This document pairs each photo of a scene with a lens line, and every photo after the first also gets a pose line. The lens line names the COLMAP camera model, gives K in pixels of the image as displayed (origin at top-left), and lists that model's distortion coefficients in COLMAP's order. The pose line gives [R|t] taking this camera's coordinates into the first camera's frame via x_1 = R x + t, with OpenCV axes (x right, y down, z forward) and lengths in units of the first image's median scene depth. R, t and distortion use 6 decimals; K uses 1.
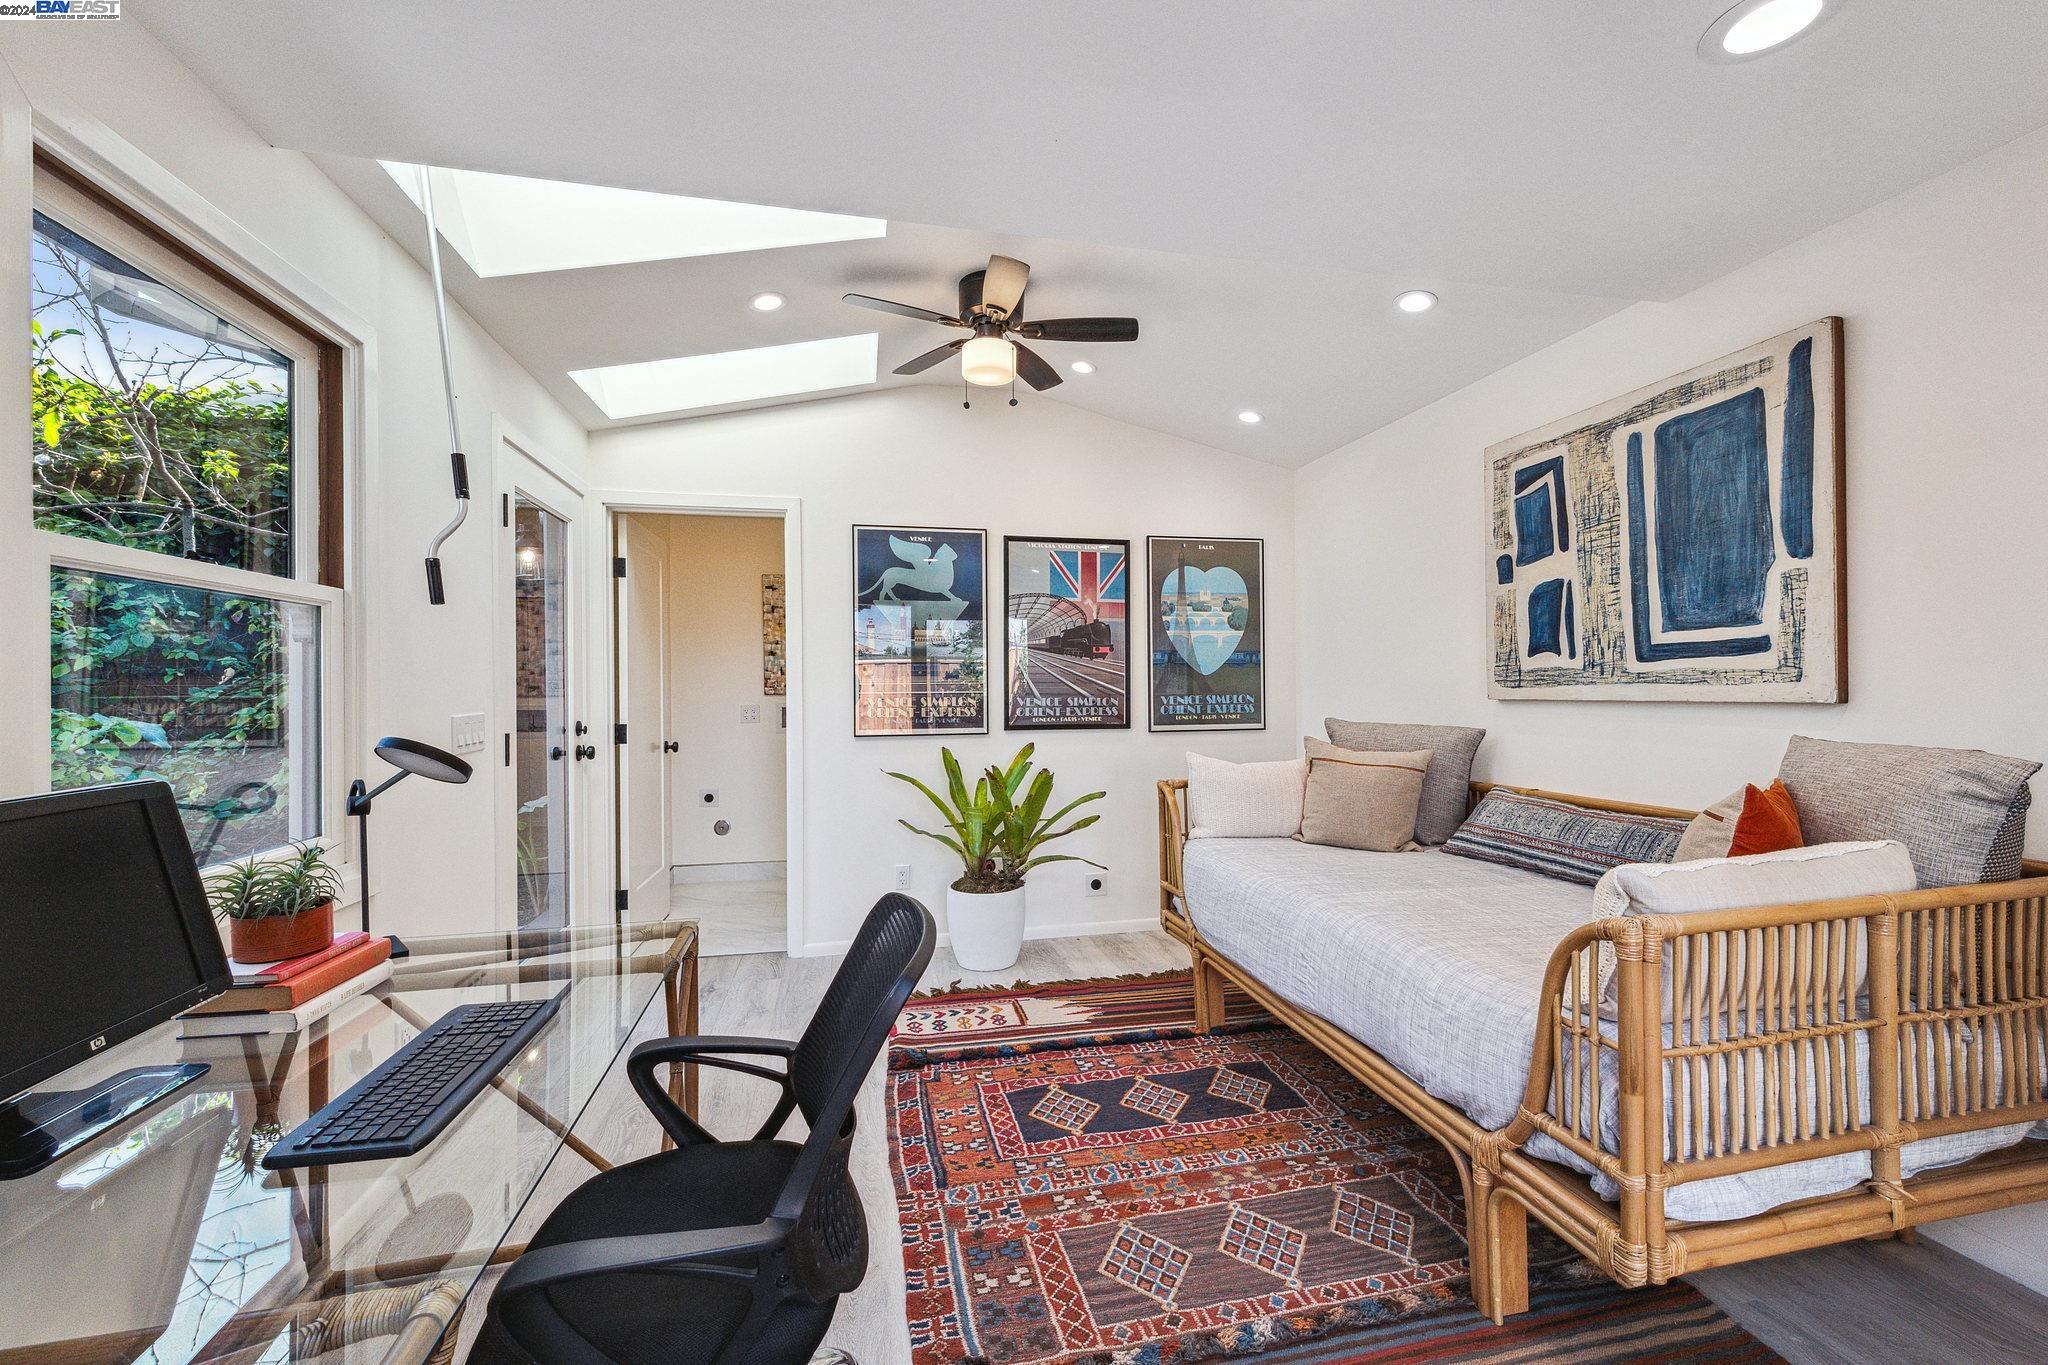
lens RADIAL K [[820.1, 0, 1024.3], [0, 820.1, 684.6], [0, 0, 1]] dist [0.000968, 0.000018]
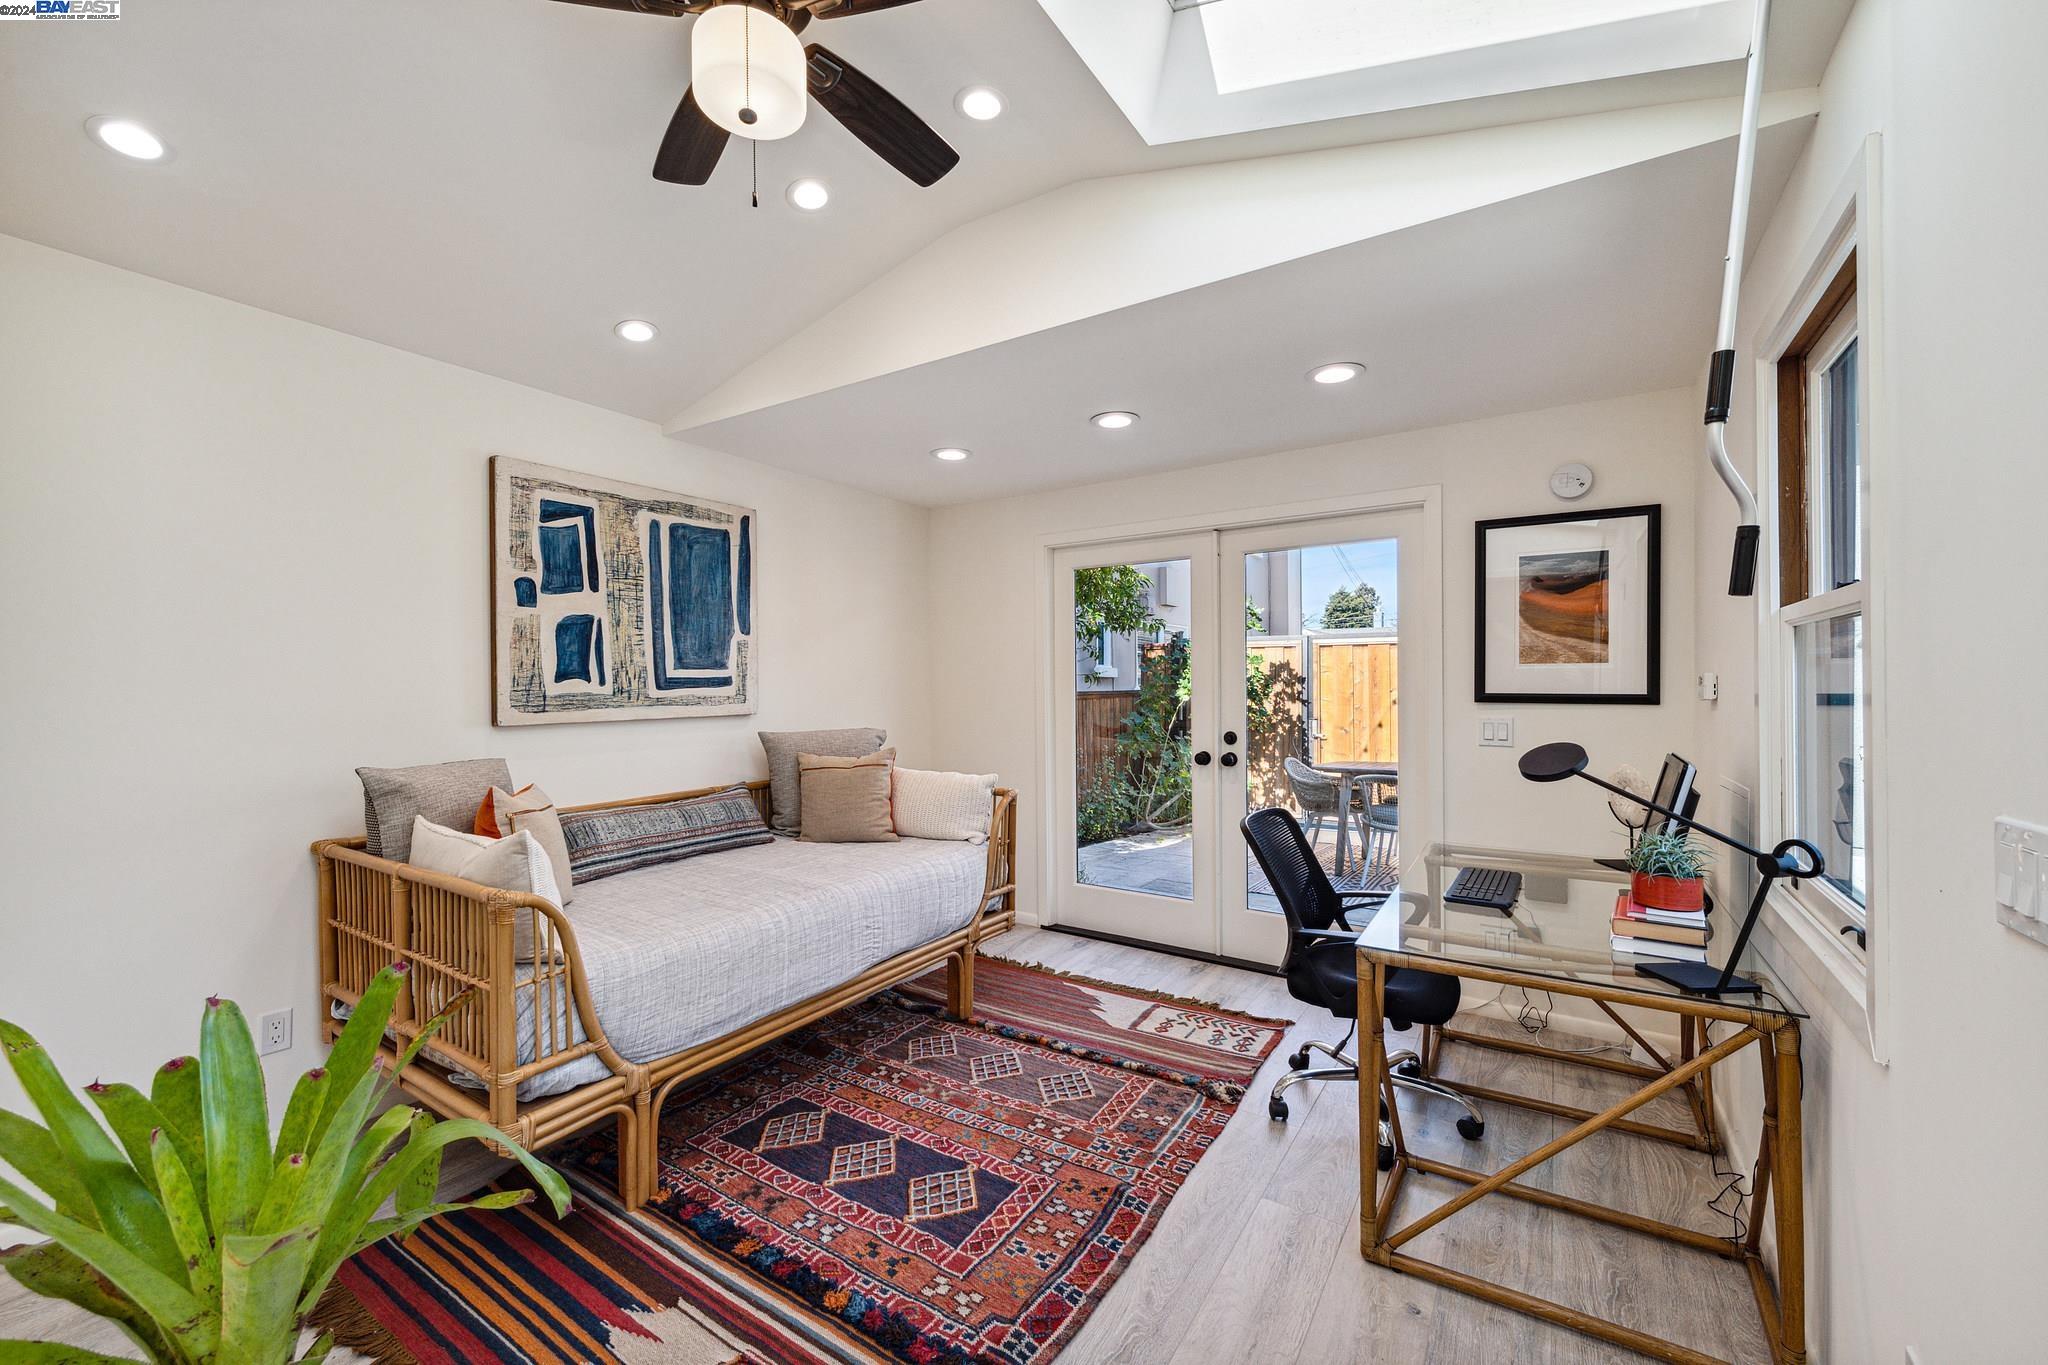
lens RADIAL K [[820.1, 0, 1013.8], [0, 820.1, 686.6], [0, 0, 1]] dist [0.000968, 0.000018]
pose [[-0.704391, 0.012900, 0.709695, -0.601512], [0.011492, 0.999911, -0.006770, -0.016606], [-0.709720, 0.003387, -0.704476, 1.479291]]
